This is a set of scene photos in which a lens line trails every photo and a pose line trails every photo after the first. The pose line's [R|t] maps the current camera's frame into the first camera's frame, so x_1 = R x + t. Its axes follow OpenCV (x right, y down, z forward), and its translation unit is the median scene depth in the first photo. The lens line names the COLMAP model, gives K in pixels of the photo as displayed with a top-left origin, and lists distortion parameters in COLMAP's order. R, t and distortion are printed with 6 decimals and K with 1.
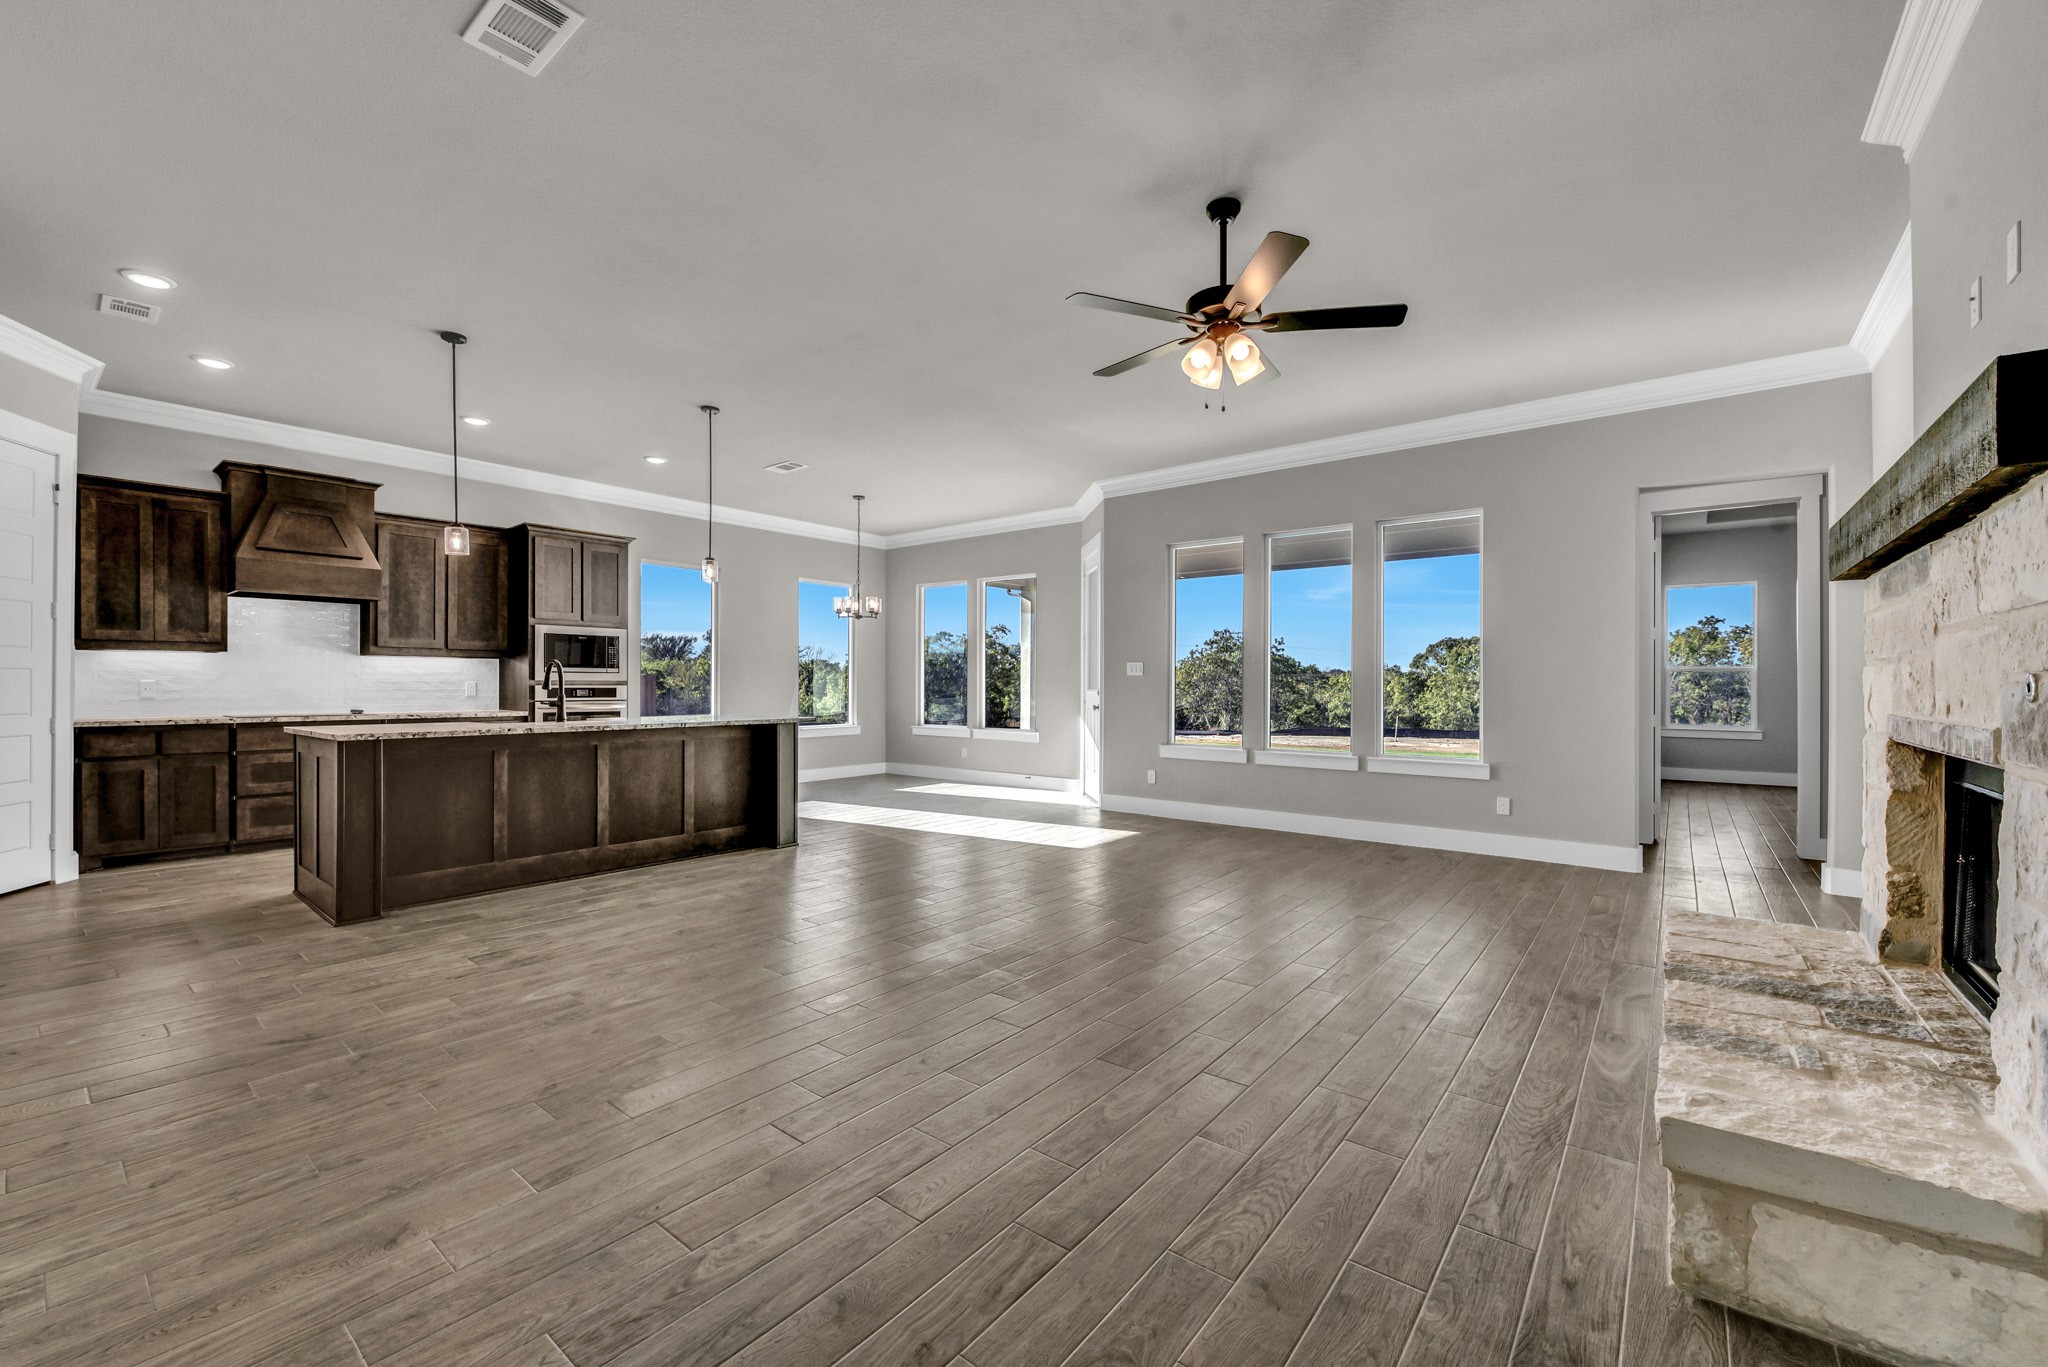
lens RADIAL K [[822.2, 0, 1006.5], [0, 822.2, 670.8], [0, 0, 1]] dist [-0.003365, -0.000388]
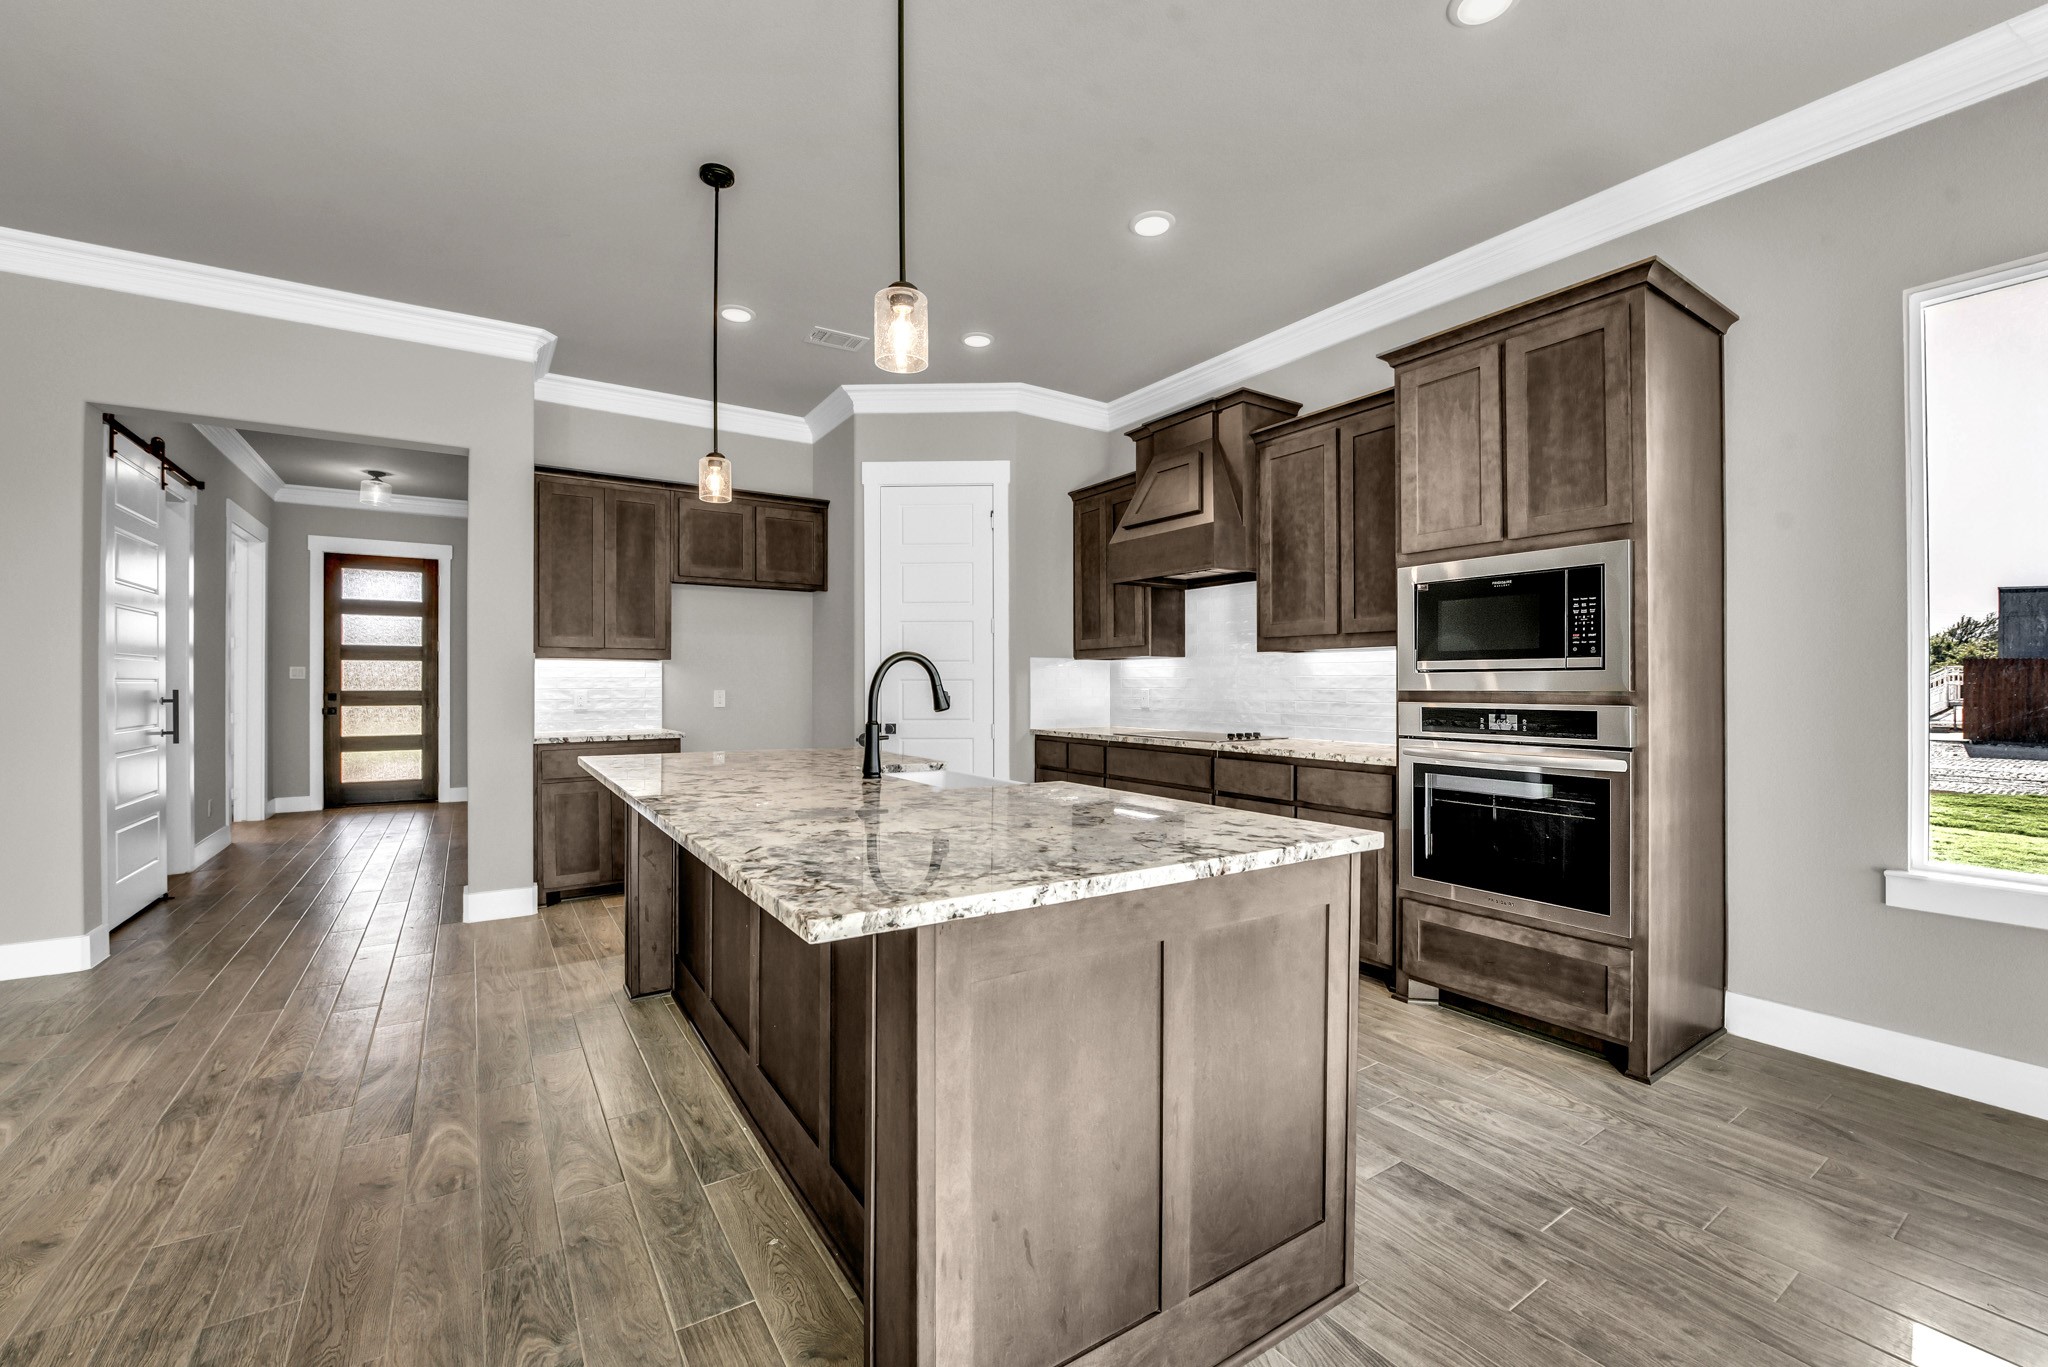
lens RADIAL K [[834.2, 0, 1024.0], [0, 834.2, 683.5], [0, 0, 1]] dist [-0.014570, -0.000589]
pose [[-0.296805, -0.005740, -0.954921, -0.090589], [0.014599, 0.999838, -0.010548, 0.012215], [0.954827, -0.017071, -0.296673, 1.187248]]
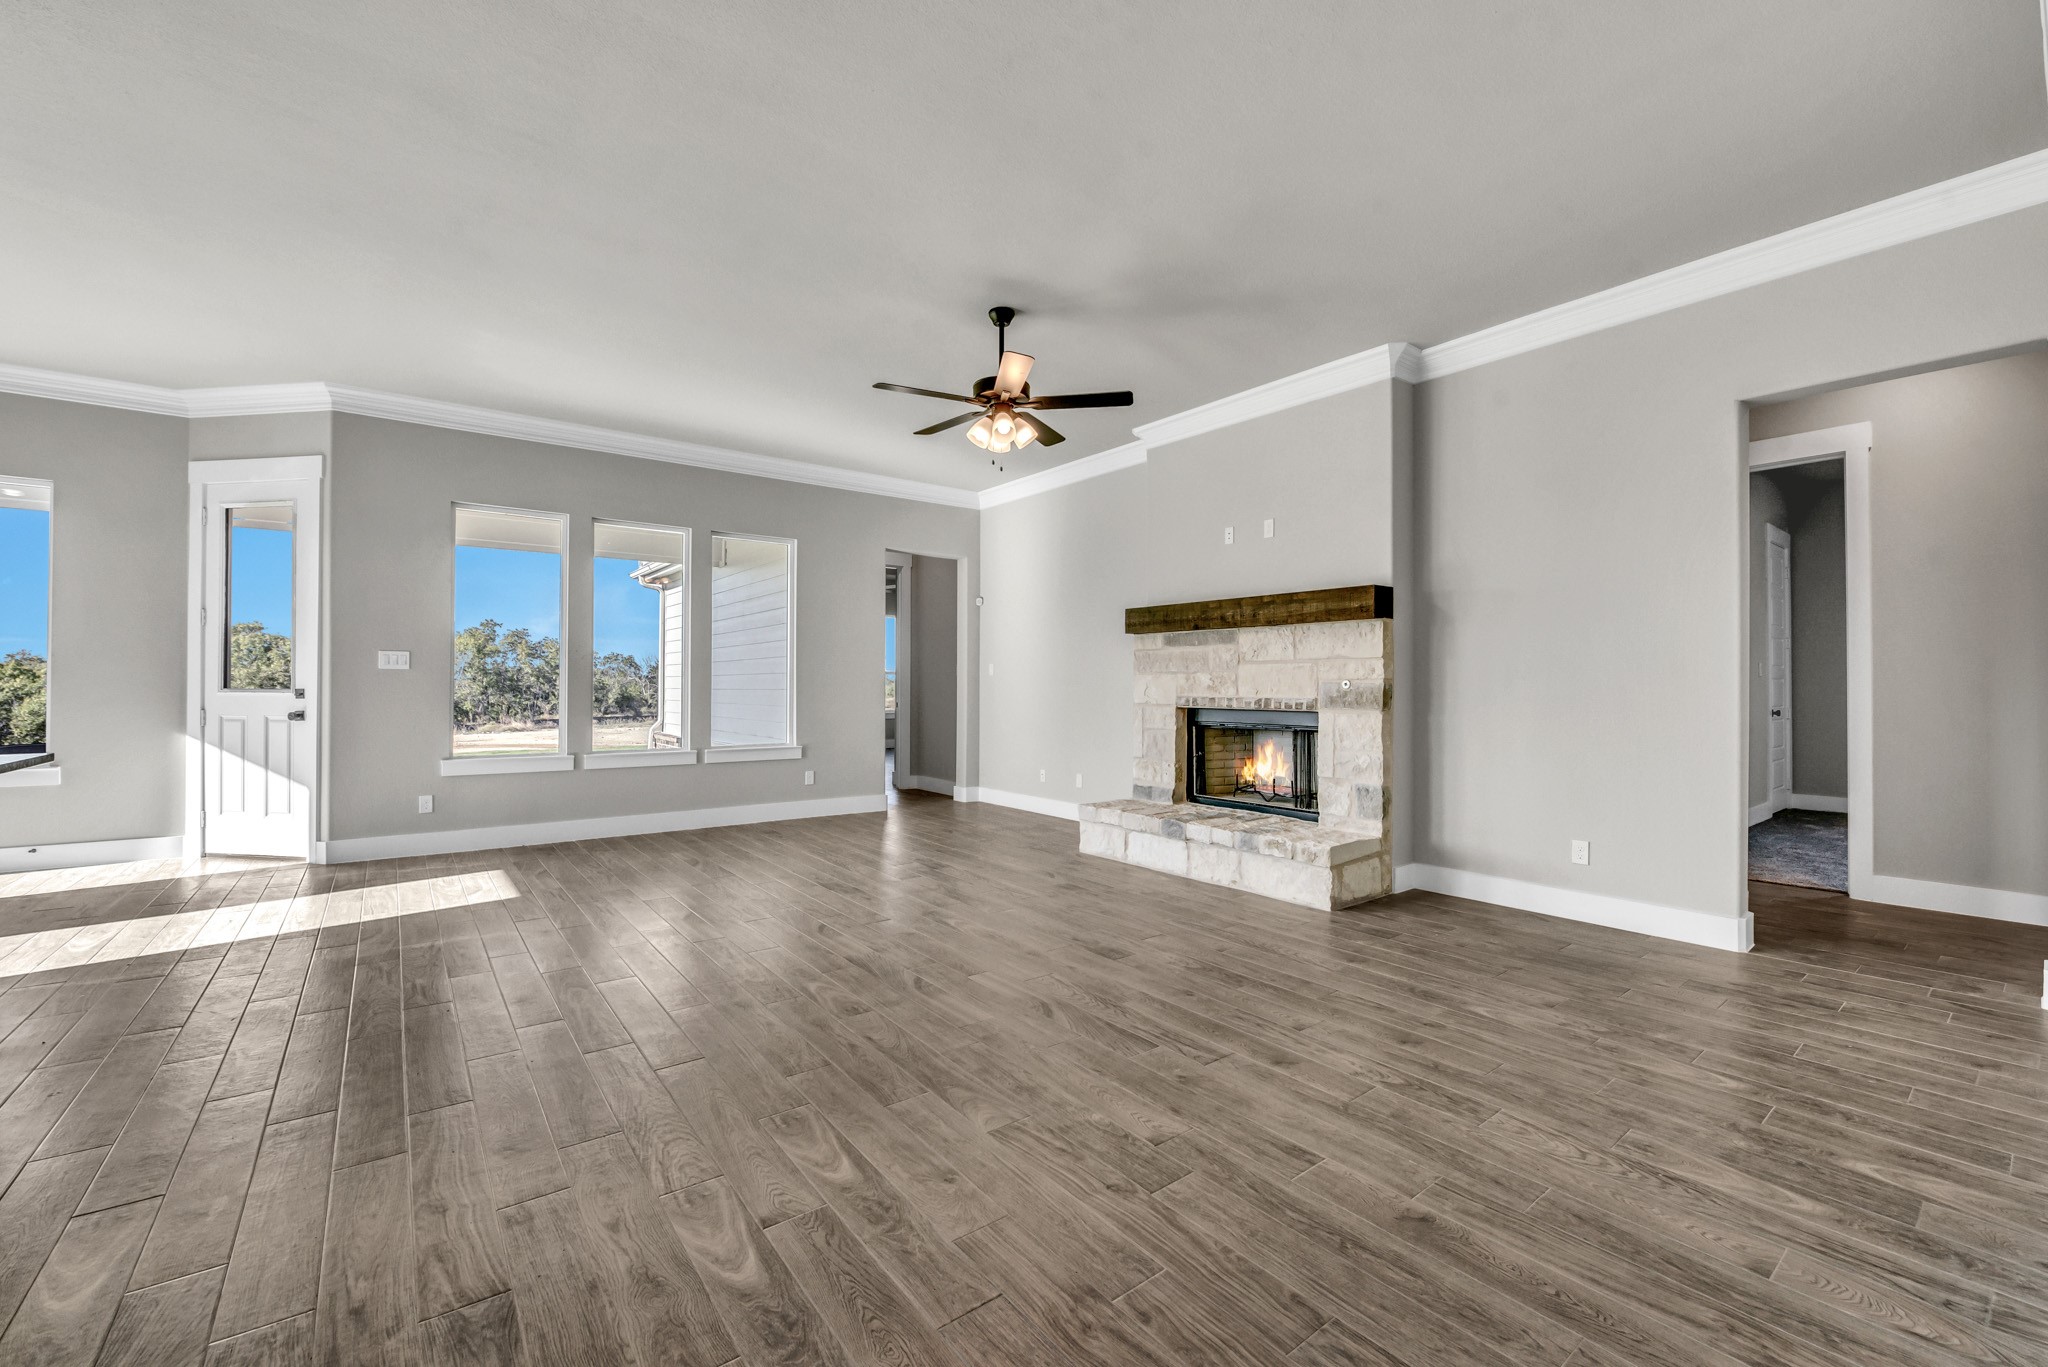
lens RADIAL K [[826.4, 0, 1021.6], [0, 826.4, 680.3], [0, 0, 1]] dist [-0.006722, -0.000318]
pose [[0.234880, 0.002189, 0.972022, -0.597734], [-0.018090, 0.999834, 0.002119, 0.005375], [-0.971856, -0.018082, 0.234881, 0.399680]]
